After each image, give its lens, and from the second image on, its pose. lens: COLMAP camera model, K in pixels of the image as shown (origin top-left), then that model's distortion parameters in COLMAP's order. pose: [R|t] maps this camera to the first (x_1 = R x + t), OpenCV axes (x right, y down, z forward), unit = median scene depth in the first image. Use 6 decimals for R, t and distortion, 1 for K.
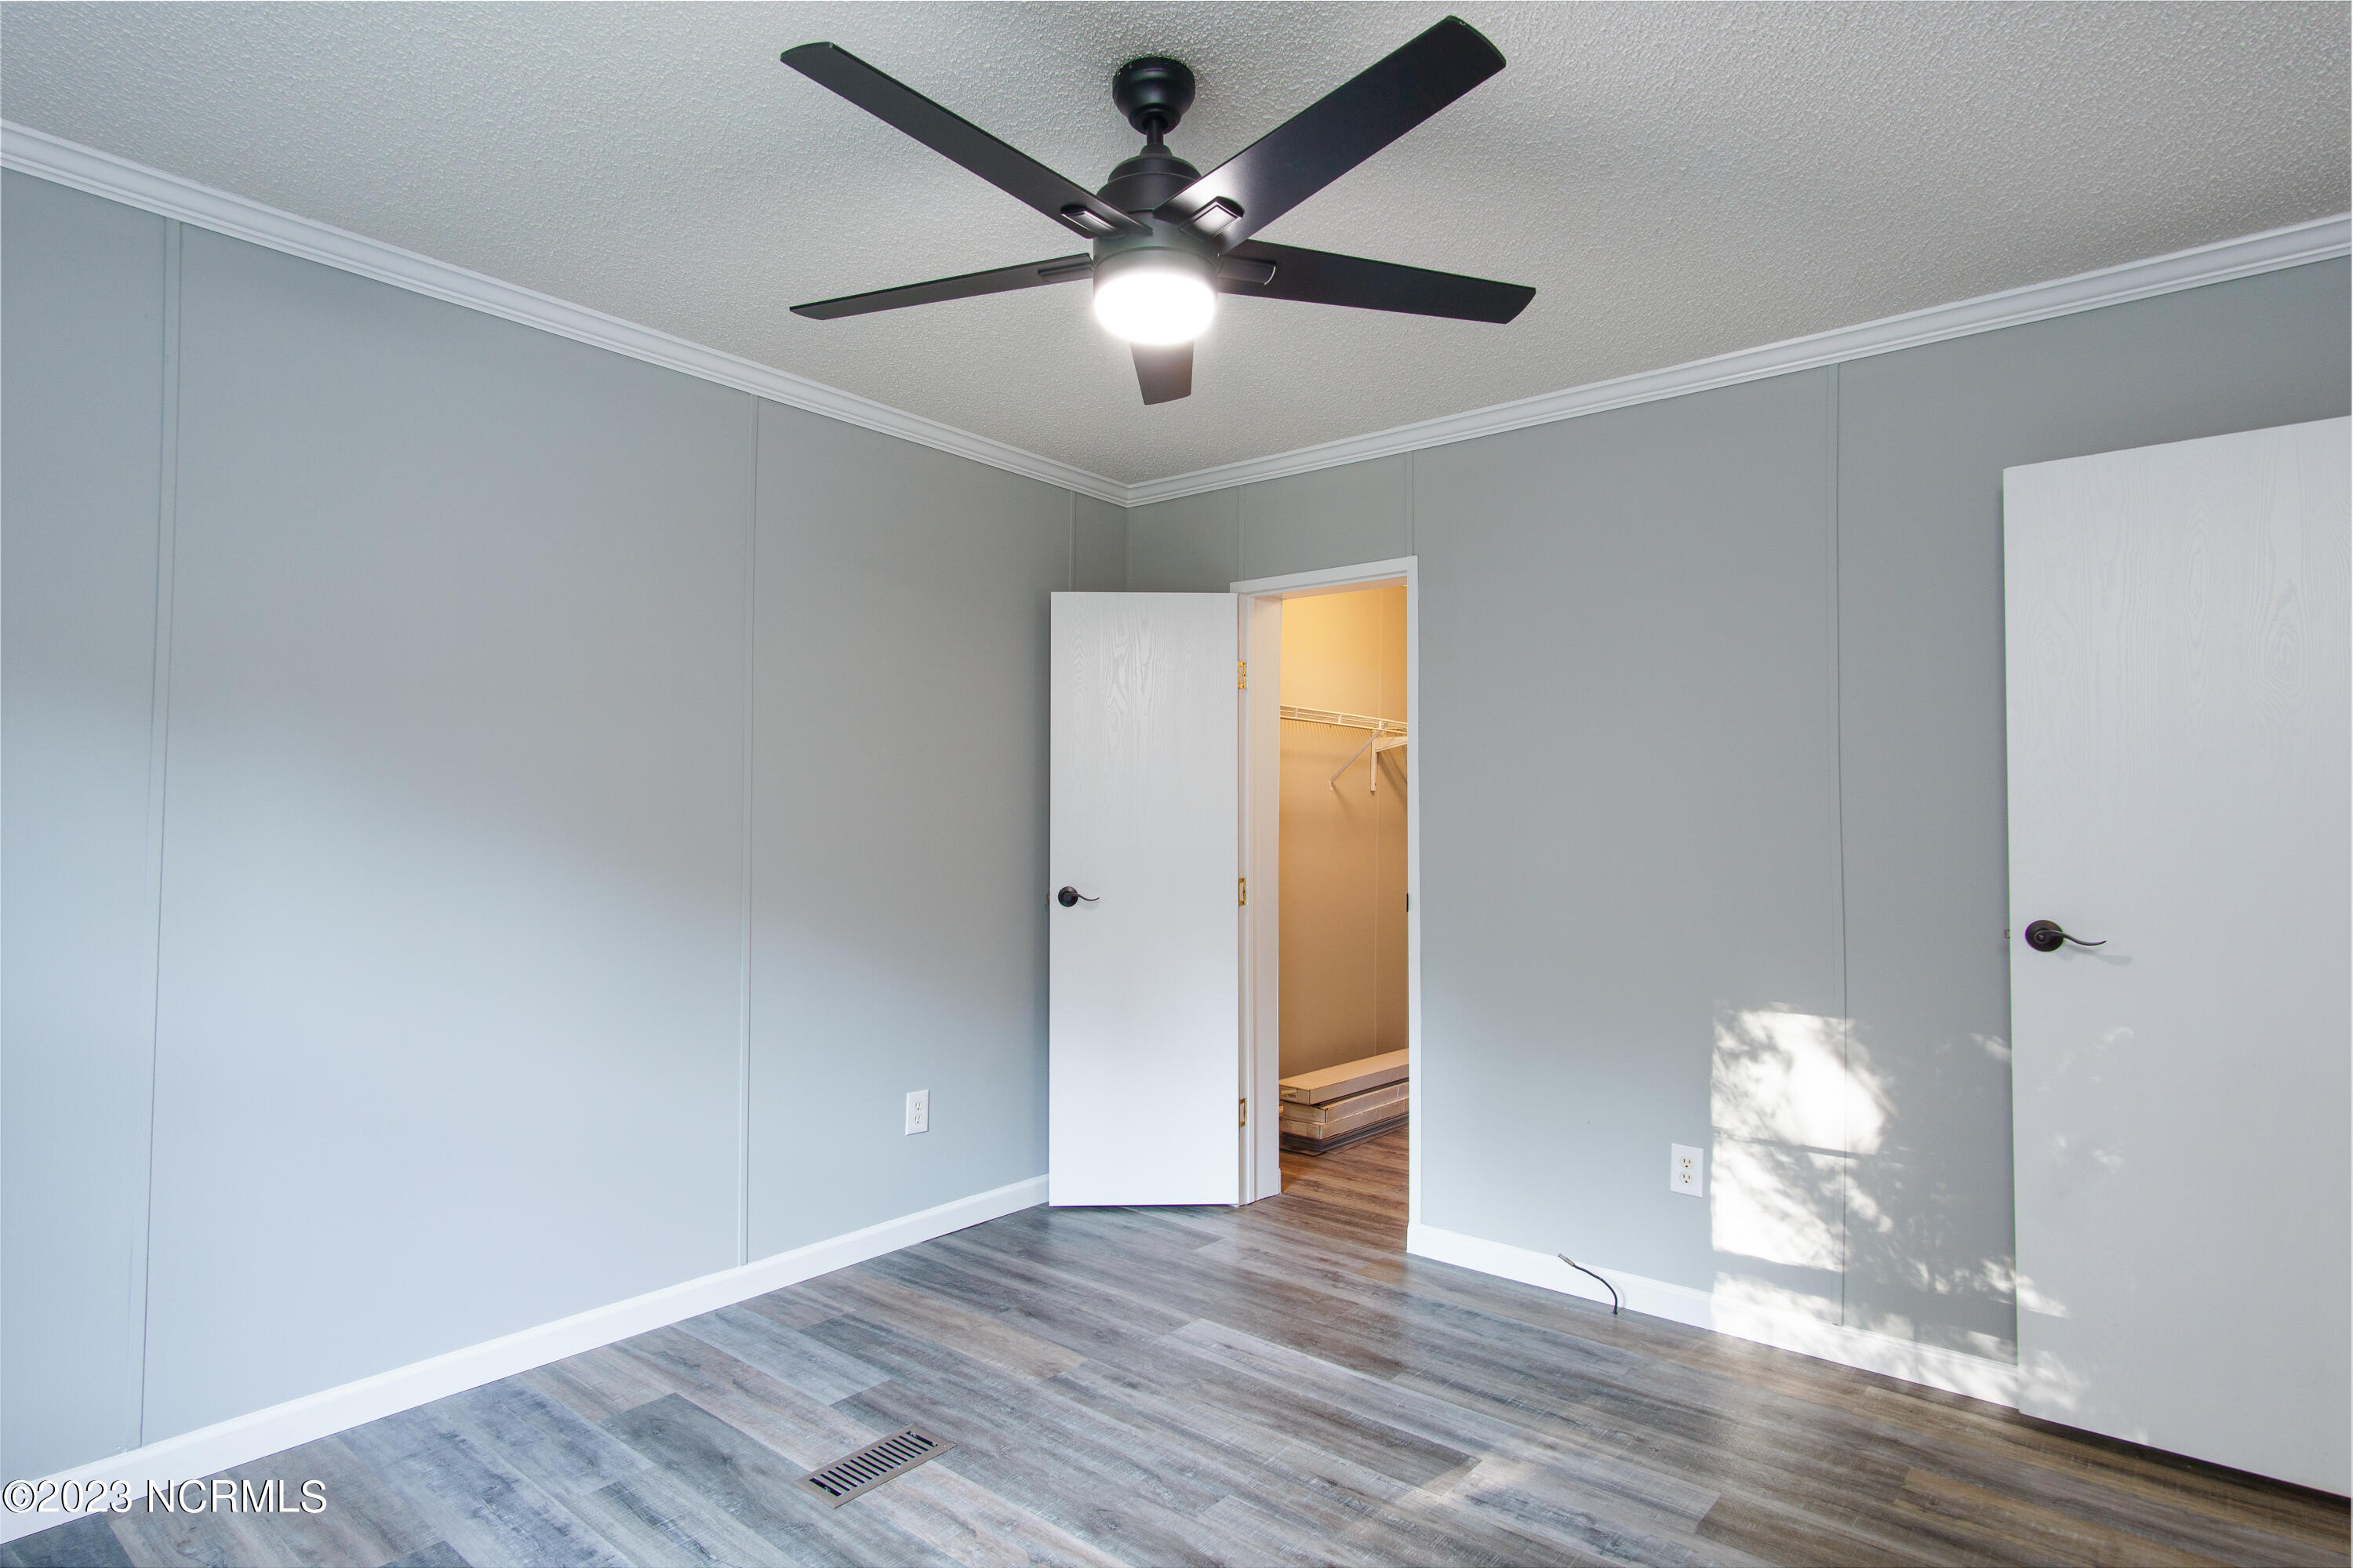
lens RADIAL K [[1261.6, 0, 1156.5], [0, 1261.6, 784.8], [0, 0, 1]] dist [0.004715, 0.002486]
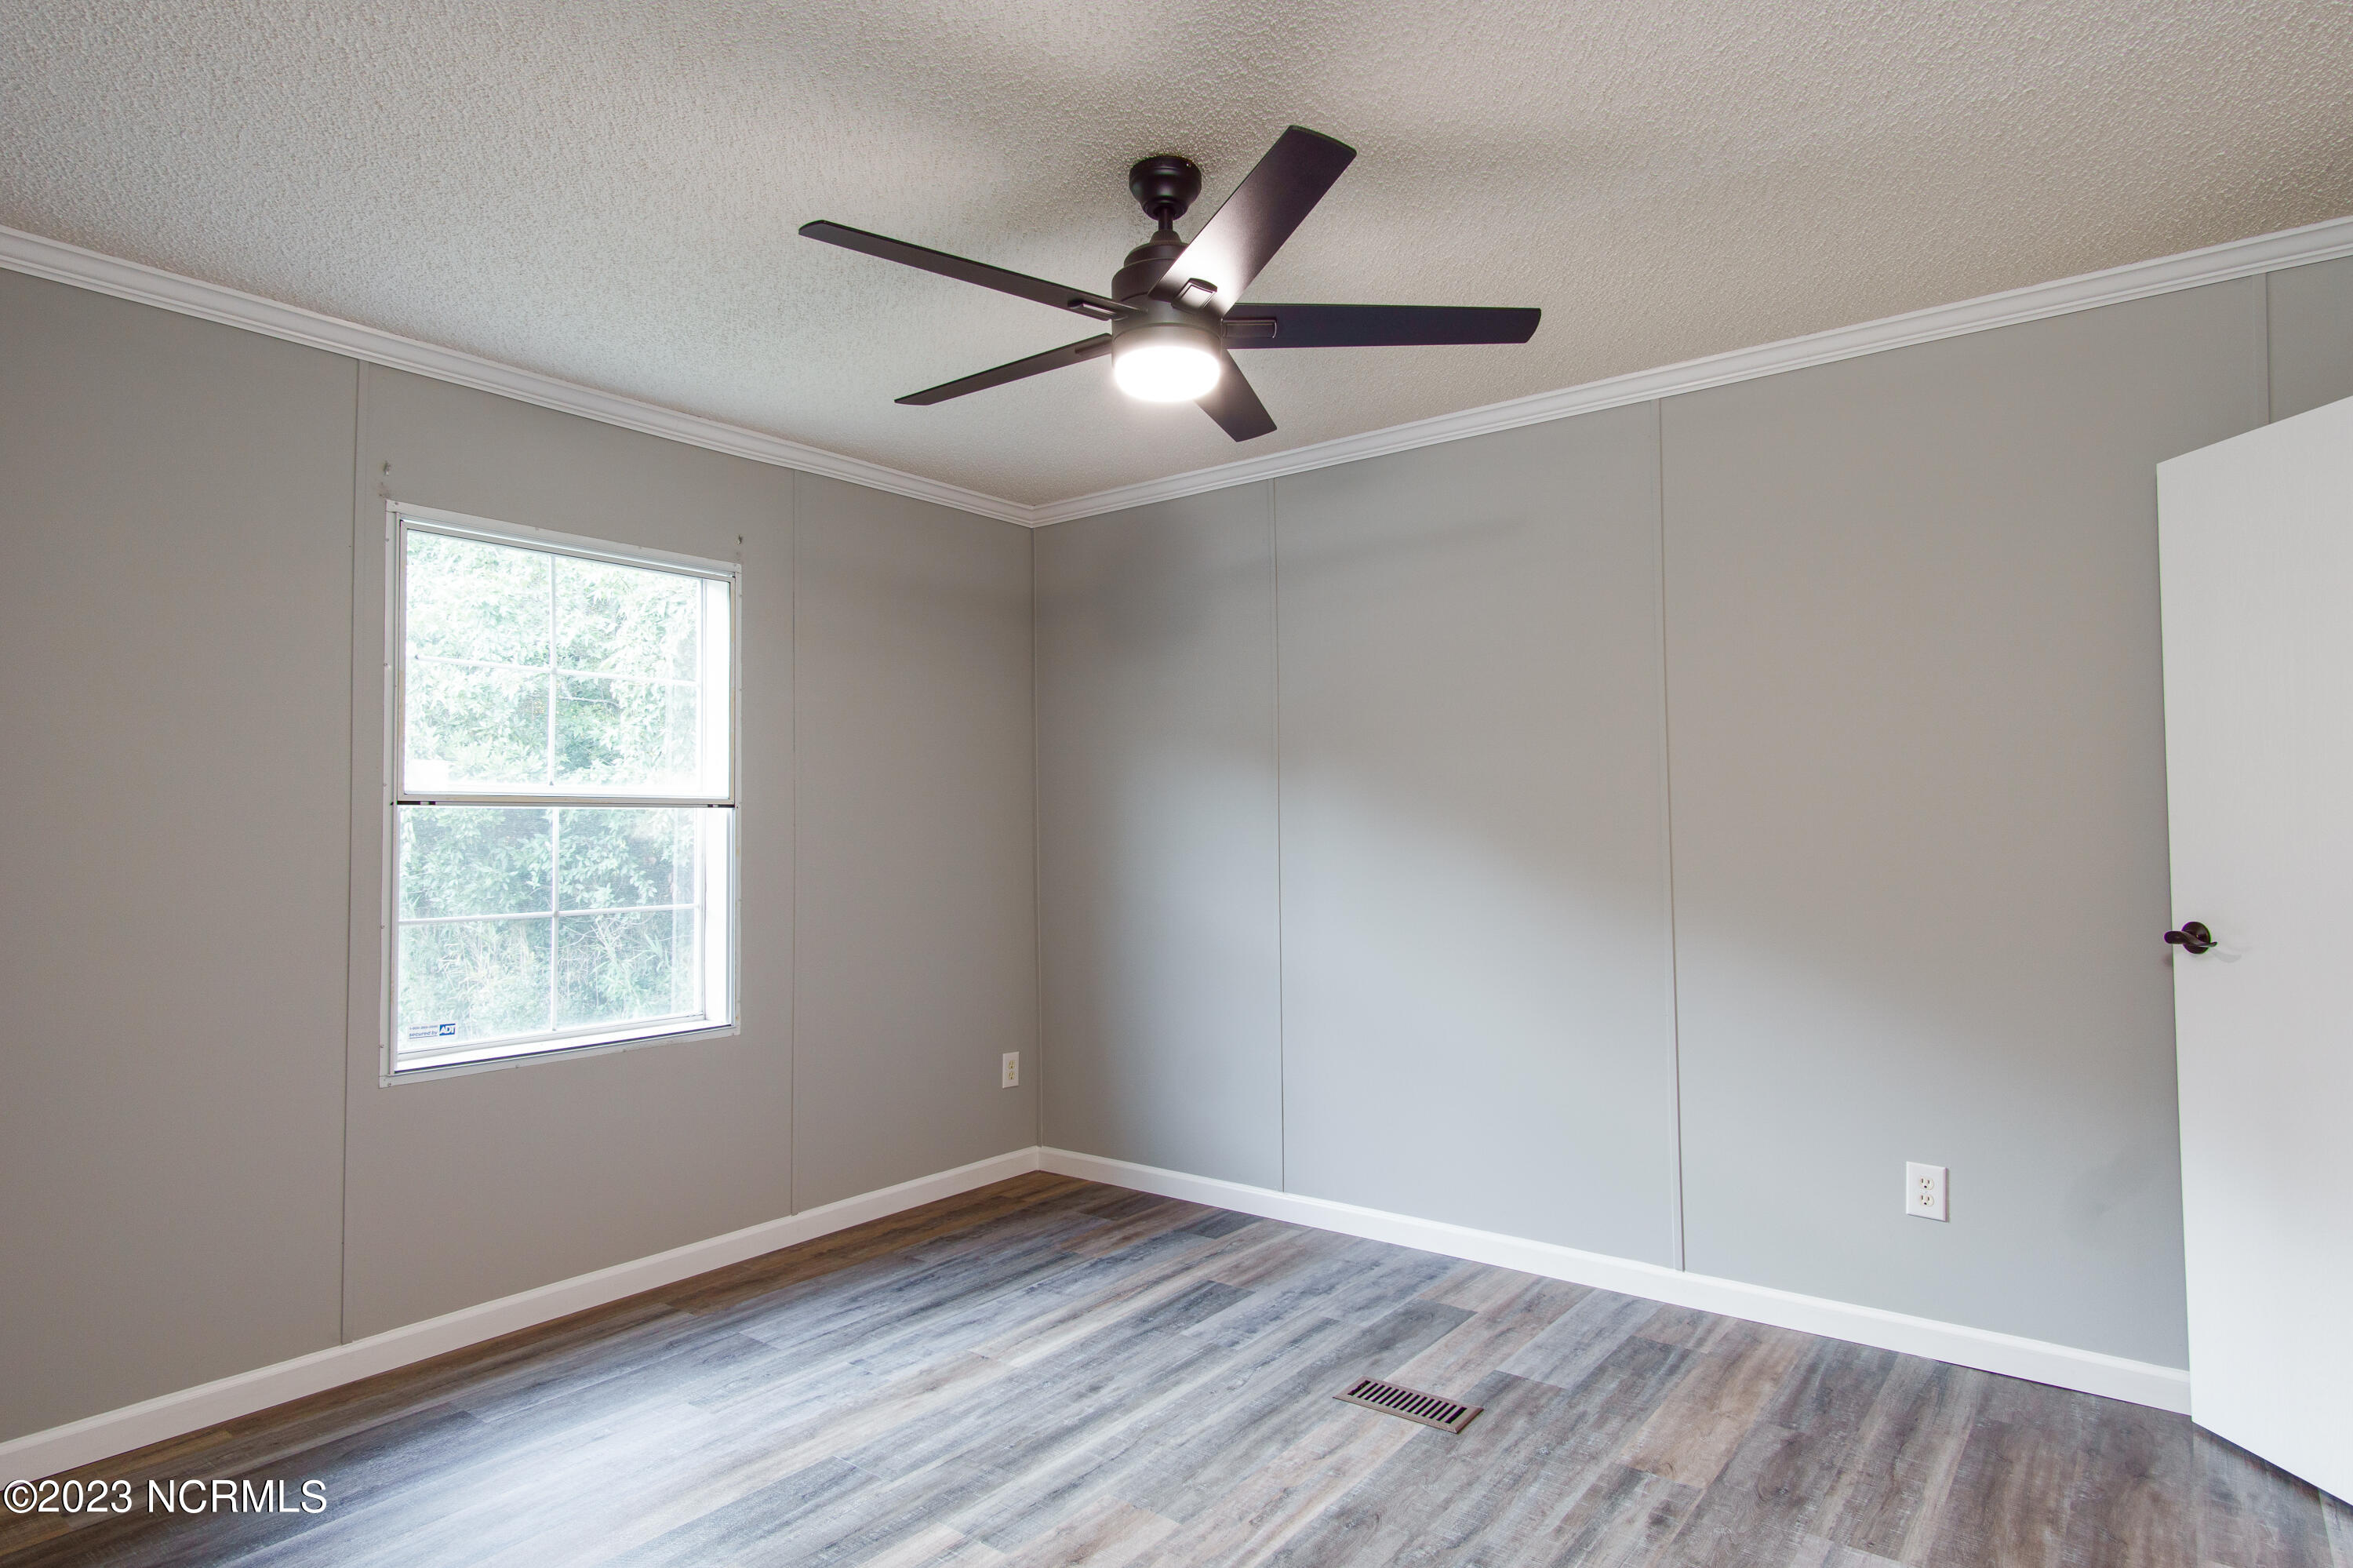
lens RADIAL K [[1261.6, 0, 1156.5], [0, 1261.6, 784.8], [0, 0, 1]] dist [0.004715, 0.002486]
pose [[0.024773, -0.048032, -0.998539, 0.794776], [0.038016, 0.998168, -0.047071, 0.032716], [0.998970, -0.036794, 0.026554, 0.671971]]
